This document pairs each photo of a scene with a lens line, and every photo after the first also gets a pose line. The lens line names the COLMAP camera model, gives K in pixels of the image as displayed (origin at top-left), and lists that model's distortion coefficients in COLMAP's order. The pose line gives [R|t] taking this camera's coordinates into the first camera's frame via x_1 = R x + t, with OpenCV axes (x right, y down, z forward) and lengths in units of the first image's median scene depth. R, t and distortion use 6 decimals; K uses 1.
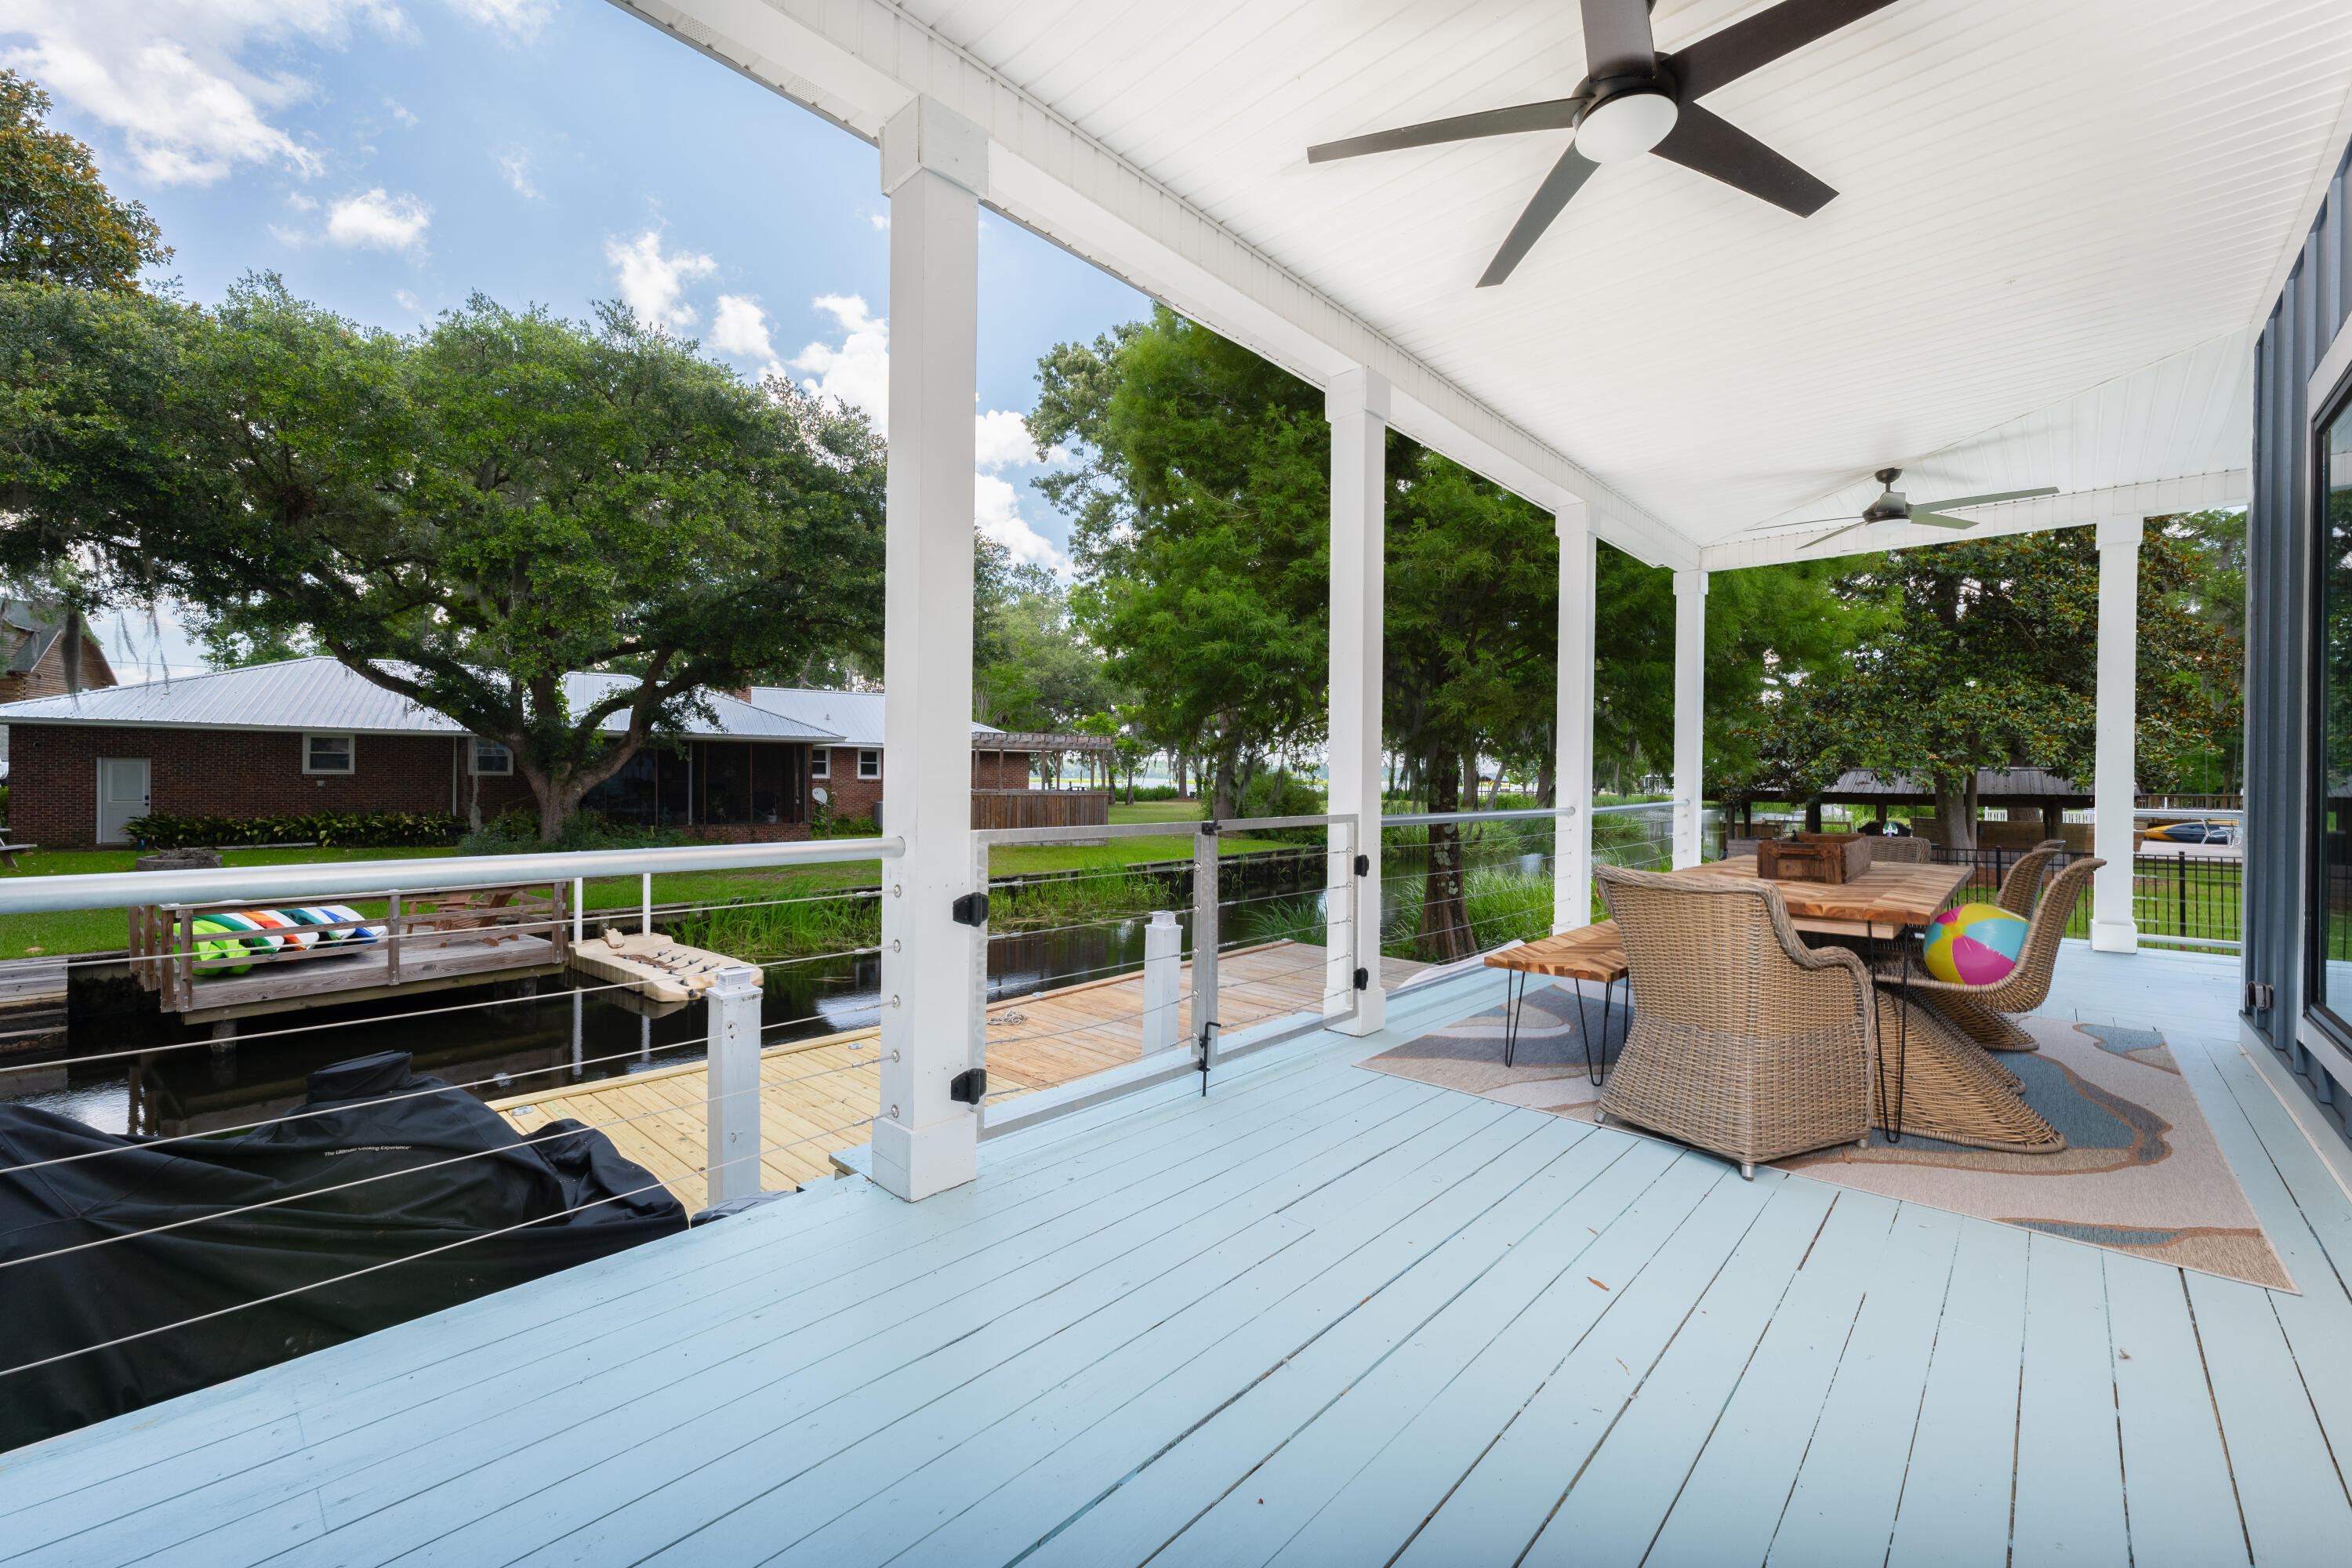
lens RADIAL K [[949.7, 0, 1188.4], [0, 949.7, 762.4], [0, 0, 1]] dist [0.003829, -0.000721]
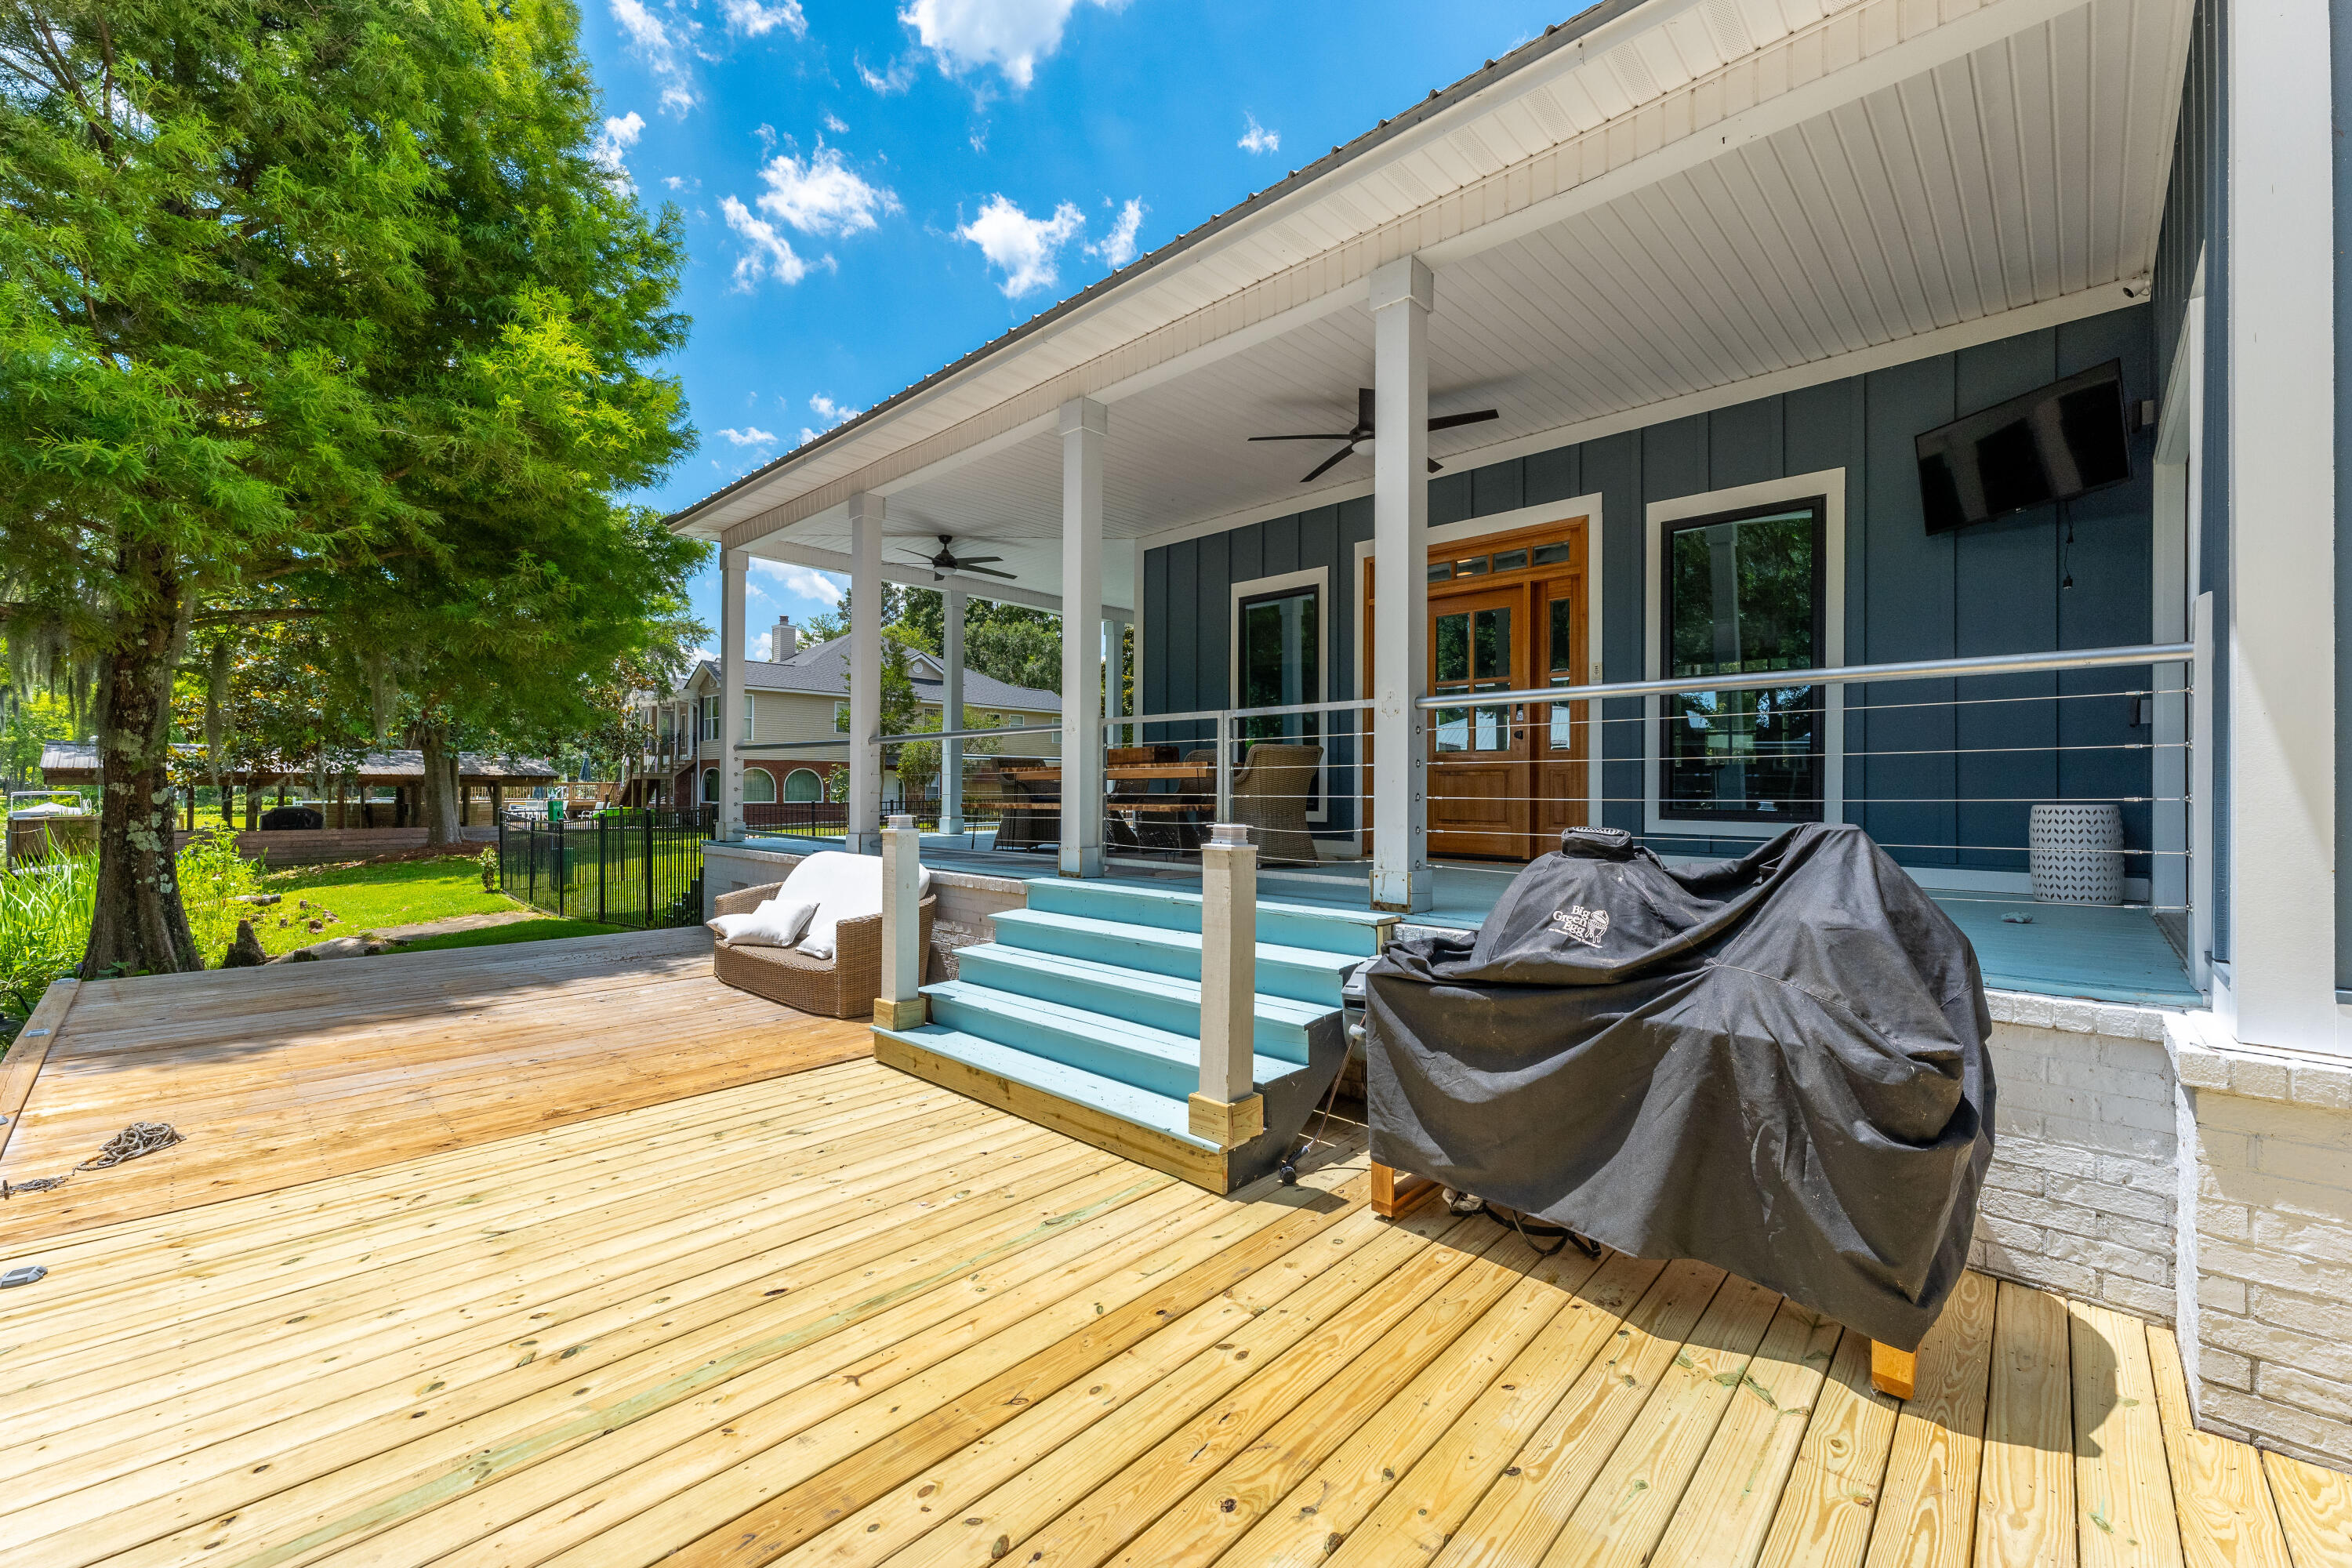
lens RADIAL K [[949.7, 0, 1163.5], [0, 949.7, 796.6], [0, 0, 1]] dist [0.003829, -0.000721]
pose [[0.011526, -0.014118, 0.999834, -0.262607], [-0.020431, 0.999688, 0.014352, 0.030400], [-0.999725, -0.020593, 0.011234, 0.188117]]
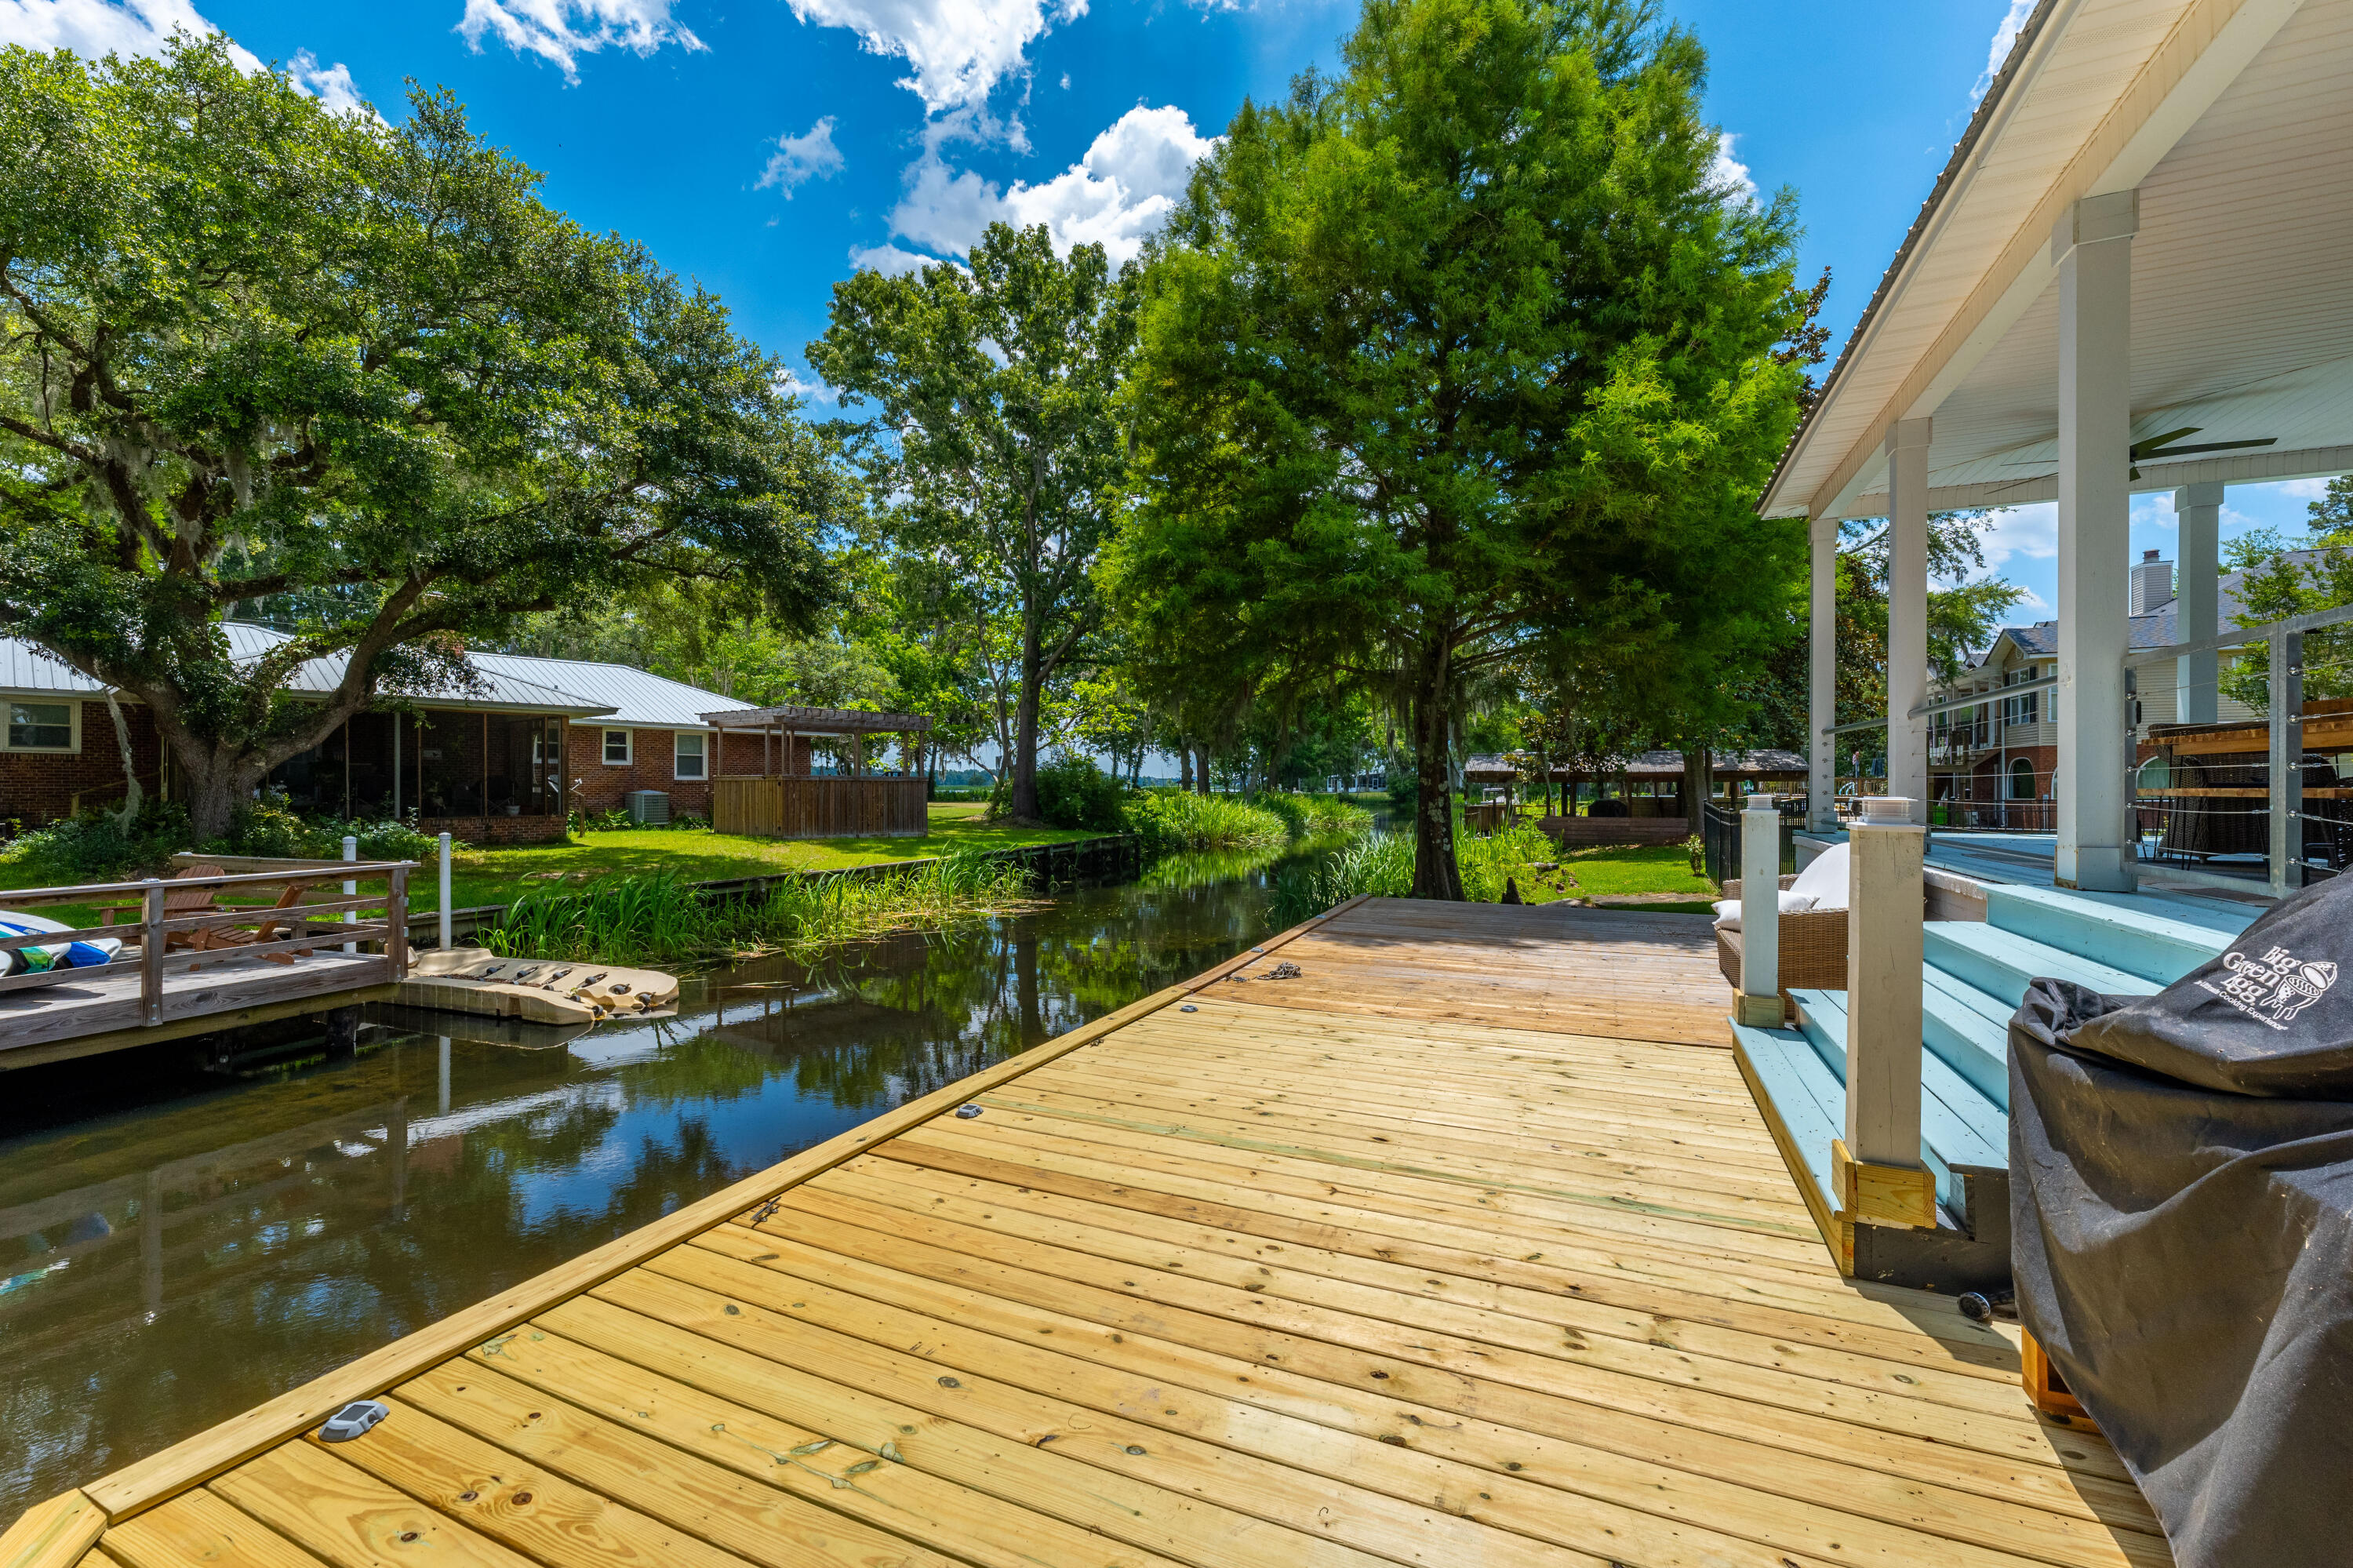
lens RADIAL K [[950.1, 0, 1167.8], [0, 950.1, 796.4], [0, 0, 1]] dist [0.003829, -0.000721]
pose [[0.946019, -0.011615, 0.323902, -0.224838], [0.002603, 0.999598, 0.028244, 0.033606], [-0.324100, -0.025876, 0.945669, 0.086842]]
